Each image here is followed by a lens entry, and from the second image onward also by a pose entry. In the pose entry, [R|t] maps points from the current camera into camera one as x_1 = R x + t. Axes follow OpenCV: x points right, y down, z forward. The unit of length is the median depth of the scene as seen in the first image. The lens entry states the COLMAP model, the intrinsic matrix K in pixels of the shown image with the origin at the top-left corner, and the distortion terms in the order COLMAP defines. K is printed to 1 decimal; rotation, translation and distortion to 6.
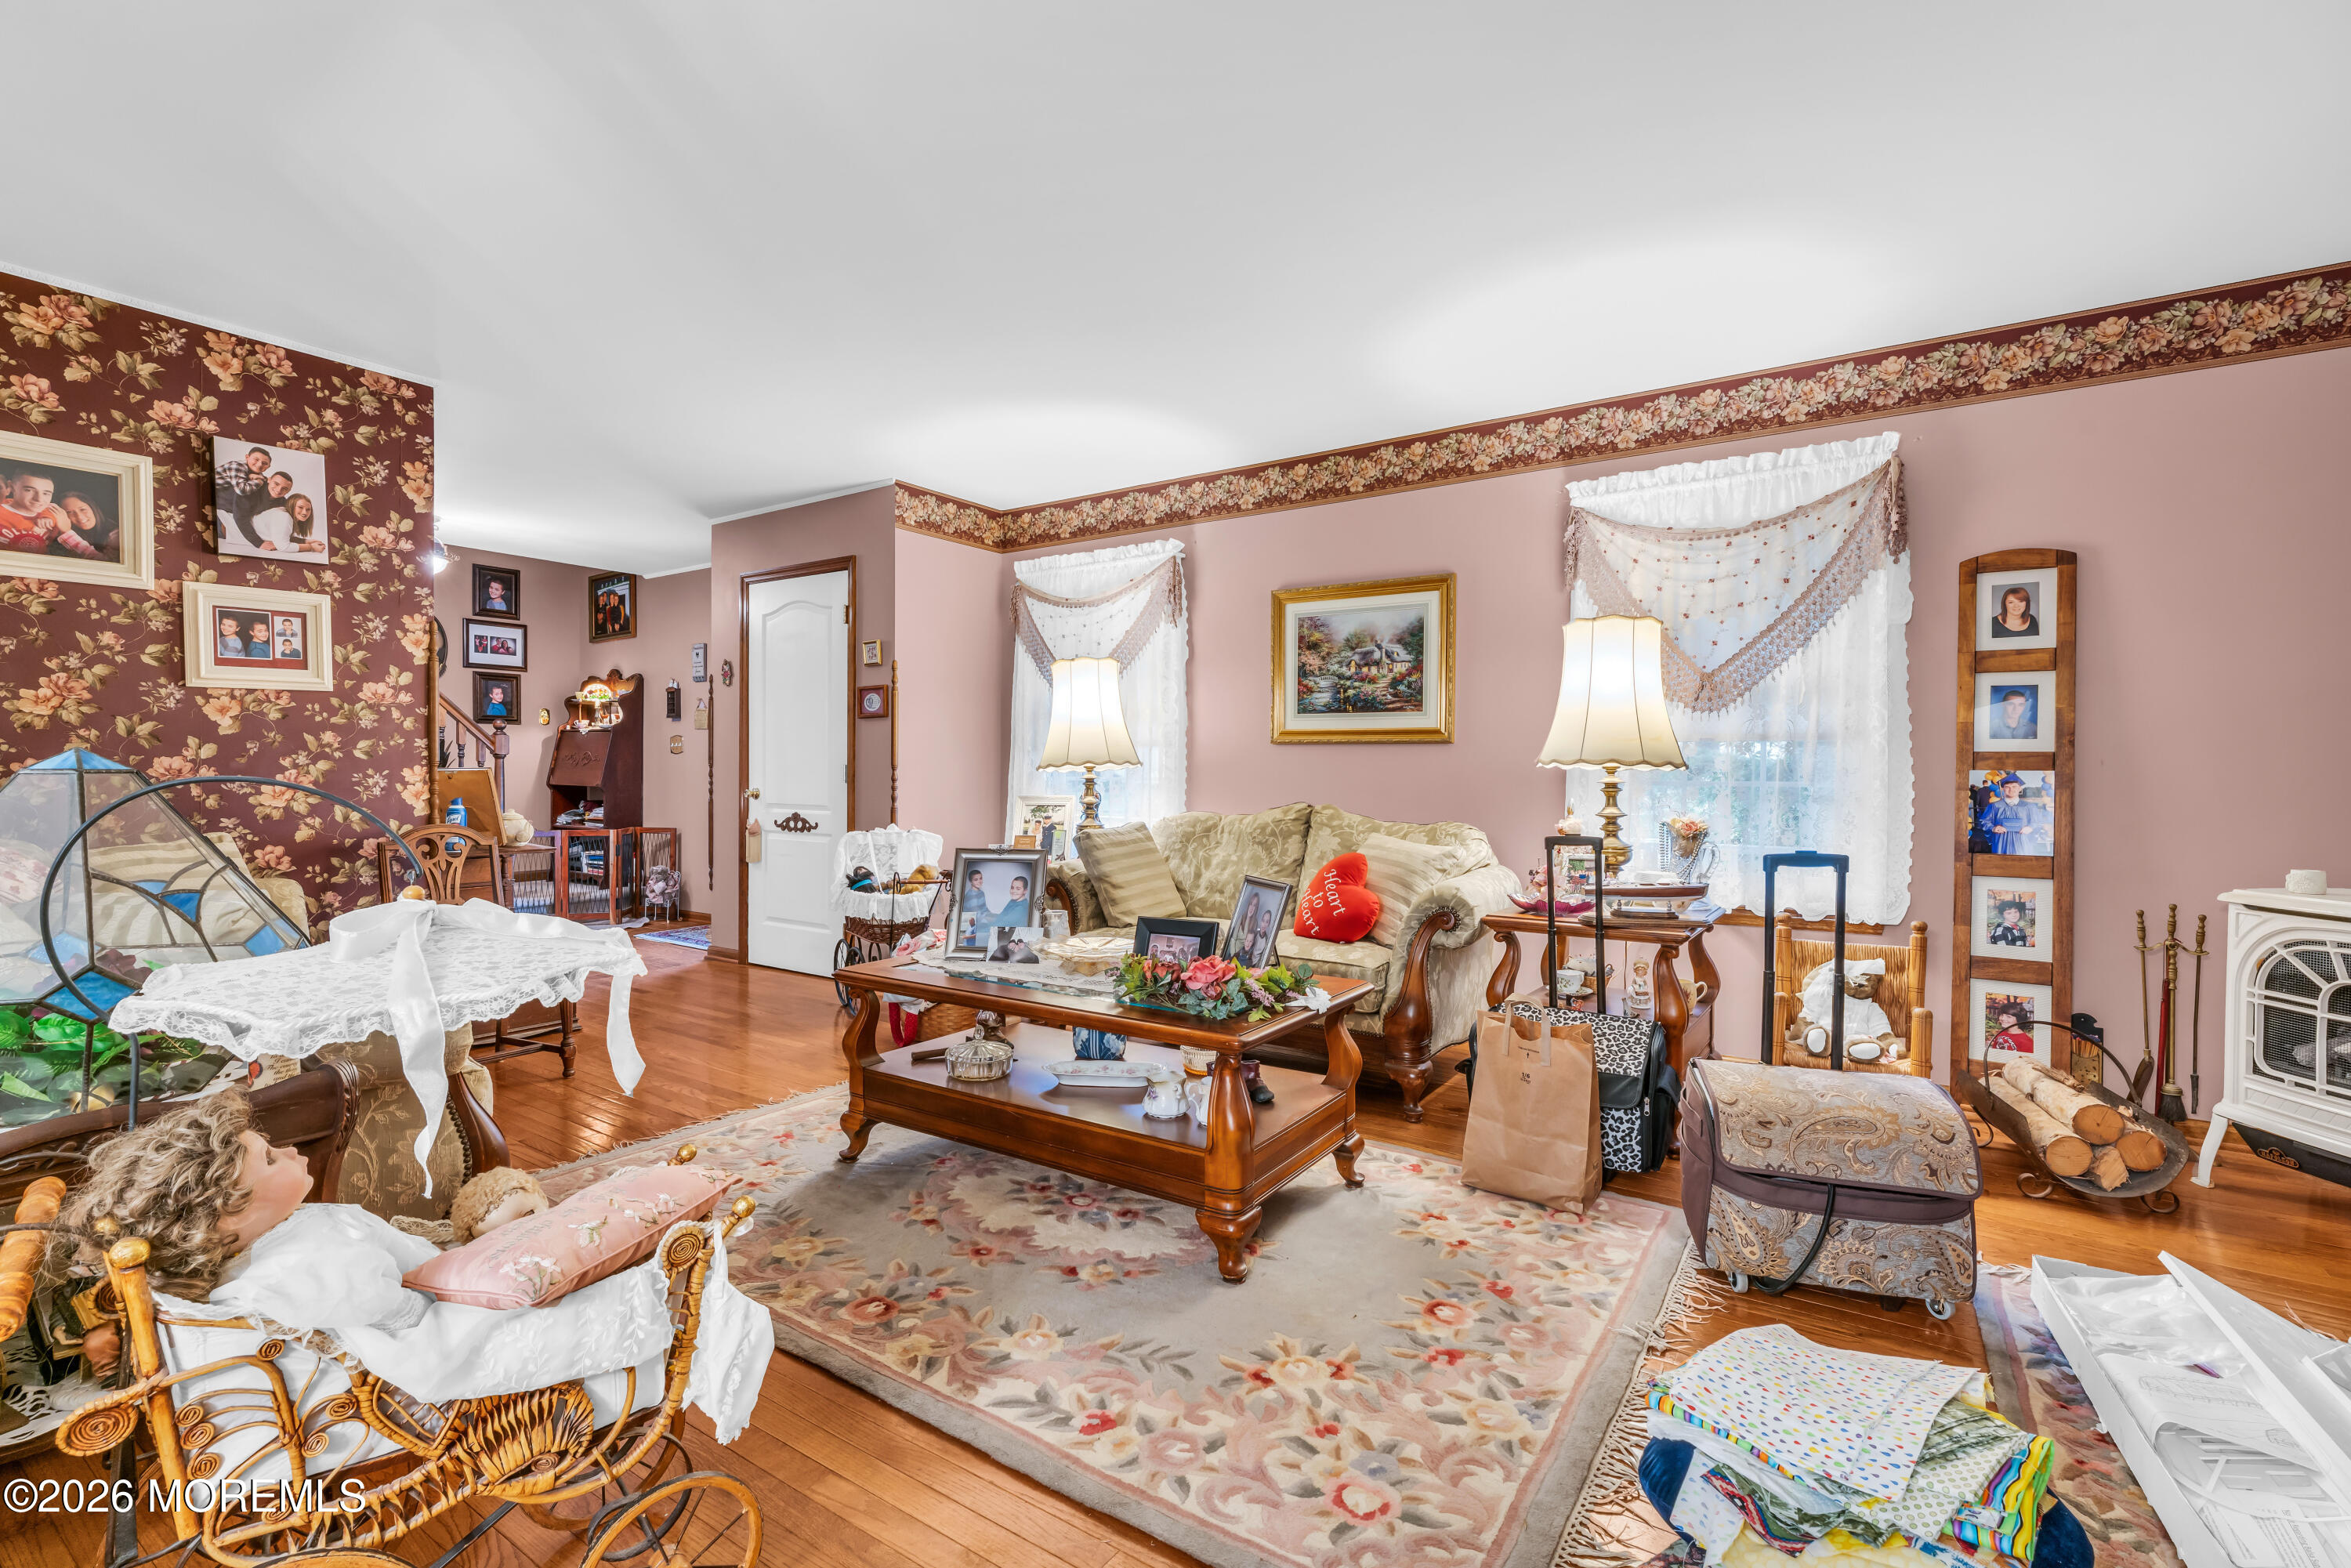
lens RADIAL K [[1125.1, 0, 1171.7], [0, 1125.1, 761.6], [0, 0, 1]] dist [-0.001287, -0.000908]
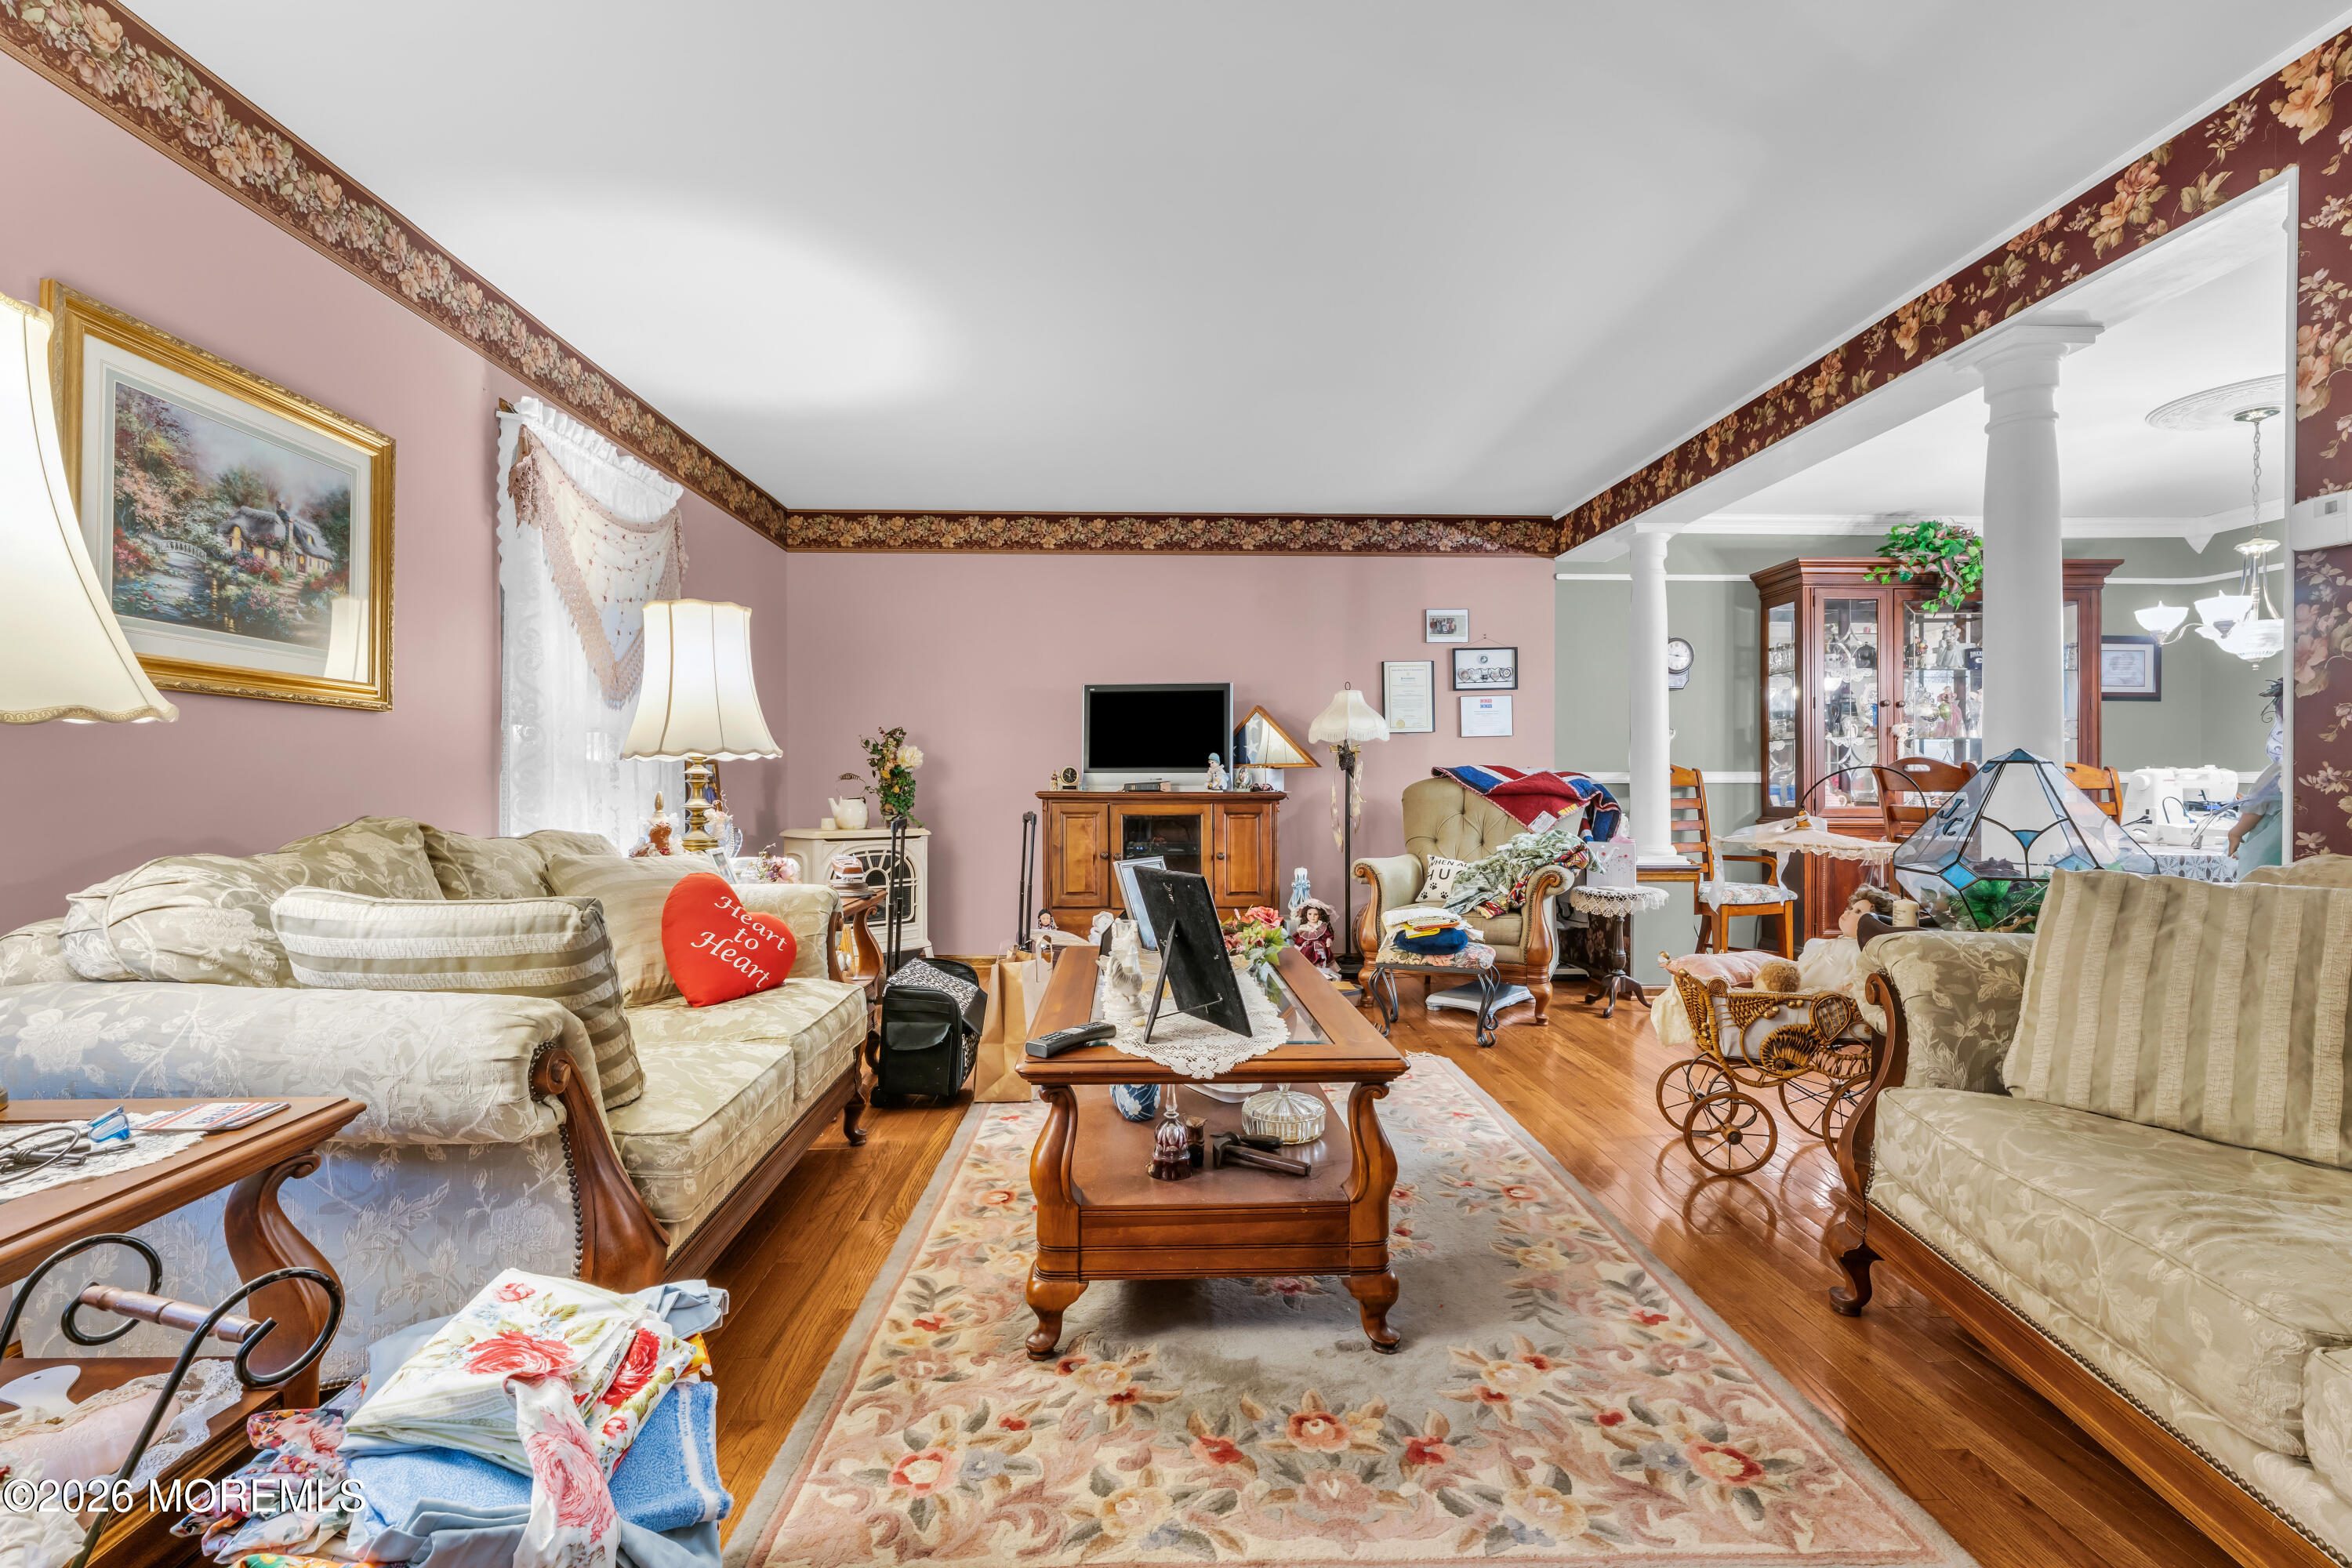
lens RADIAL K [[1125.6, 0, 1172.2], [0, 1125.6, 761.6], [0, 0, 1]] dist [-0.001287, -0.000908]
pose [[-0.627462, 0.008702, 0.778598, -0.473224], [-0.007985, 0.999813, -0.017610, 0.017207], [-0.778606, -0.017267, -0.627276, 0.992879]]
